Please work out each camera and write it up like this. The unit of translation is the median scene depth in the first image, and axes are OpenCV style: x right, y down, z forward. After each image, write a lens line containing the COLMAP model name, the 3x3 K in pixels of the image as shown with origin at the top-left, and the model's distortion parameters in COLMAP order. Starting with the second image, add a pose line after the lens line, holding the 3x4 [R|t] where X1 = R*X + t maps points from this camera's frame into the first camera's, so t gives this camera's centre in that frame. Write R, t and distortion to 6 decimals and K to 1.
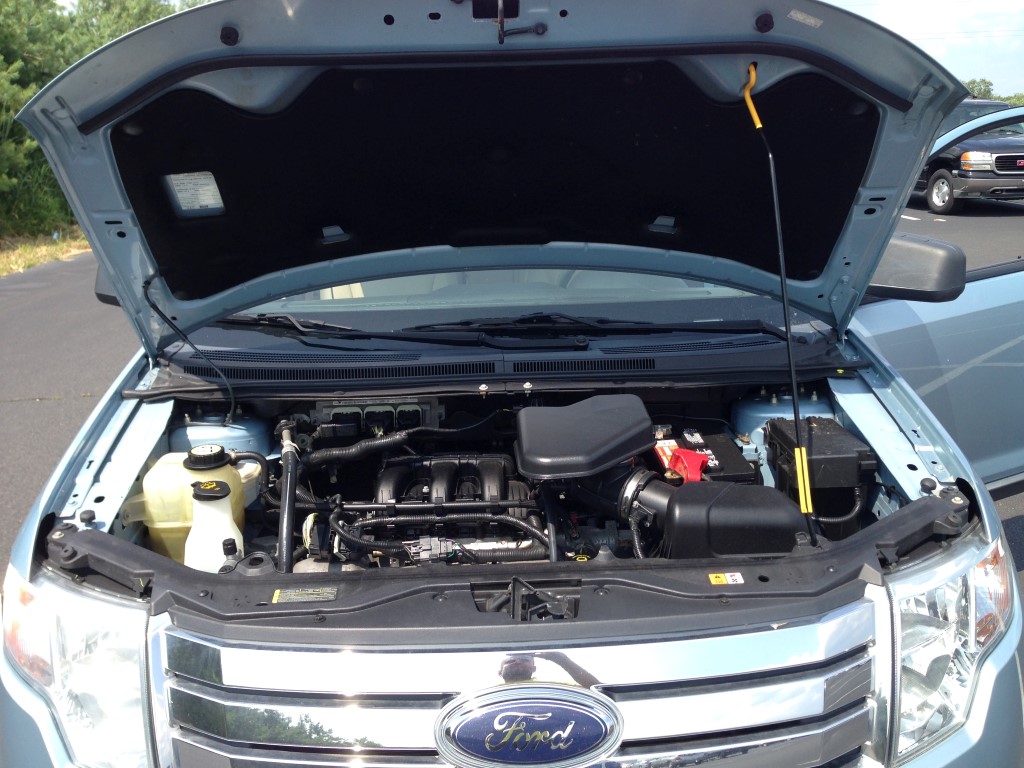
lens RADIAL K [[941.8, 0, 512.0], [0, 941.8, 384.0], [0, 0, 1]] dist [0.093440, -0.170440]
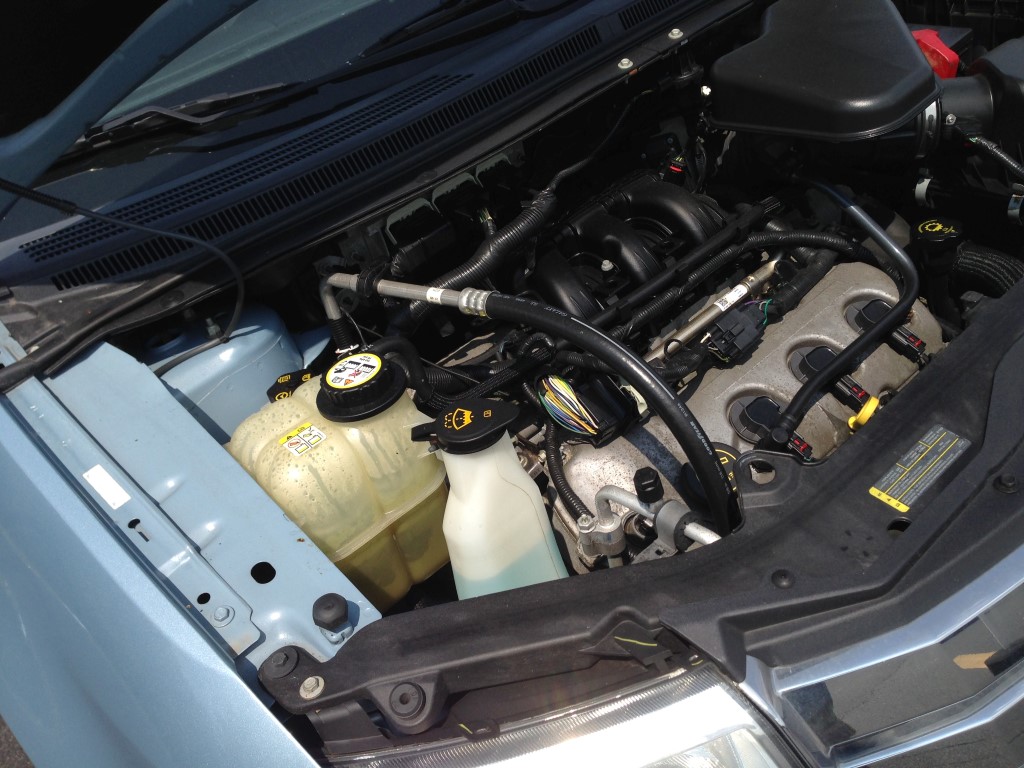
lens RADIAL K [[941.8, 0, 512.0], [0, 941.8, 384.0], [0, 0, 1]] dist [0.093440, -0.170440]
pose [[0.768175, -0.495896, 0.404962, -0.393368], [0.378940, 0.861985, 0.336728, -0.047166], [-0.516053, -0.105210, 0.850071, 0.475853]]
